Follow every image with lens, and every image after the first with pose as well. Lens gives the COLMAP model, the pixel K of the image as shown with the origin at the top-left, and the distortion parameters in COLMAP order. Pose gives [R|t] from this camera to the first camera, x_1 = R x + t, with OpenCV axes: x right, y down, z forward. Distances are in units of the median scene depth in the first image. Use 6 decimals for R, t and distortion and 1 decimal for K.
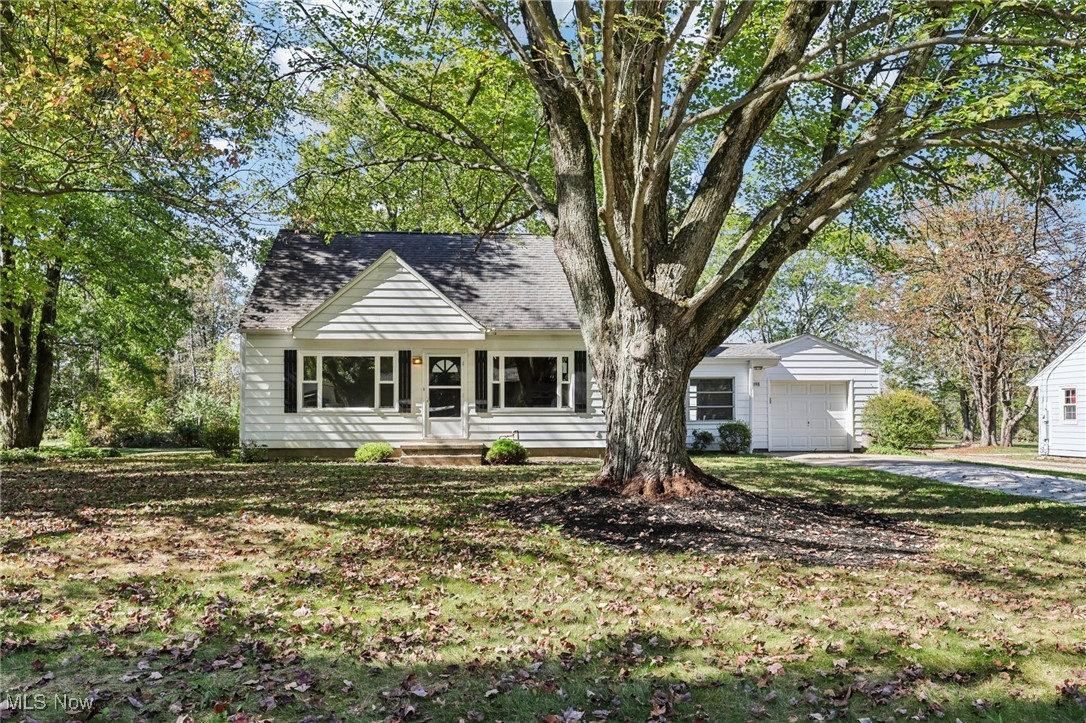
lens RADIAL K [[861.1, 0, 543.0], [0, 861.1, 361.5], [0, 0, 1]] dist [0.004702, 0.000004]
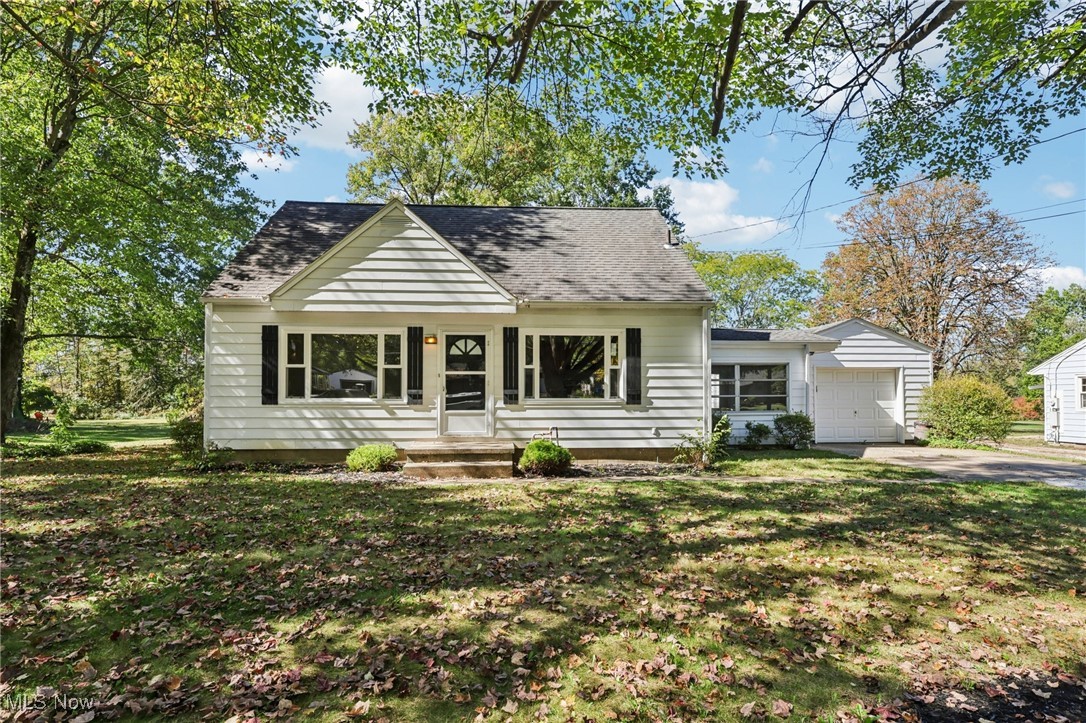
lens RADIAL K [[553.6, 0, 543.4], [0, 553.6, 360.4], [0, 0, 1]] dist [-0.001821, -0.000042]
pose [[0.999985, 0.000959, 0.005384, -0.044008], [-0.000950, 0.999998, -0.001726, 0.018993], [-0.005386, 0.001721, 0.999984, 0.482081]]
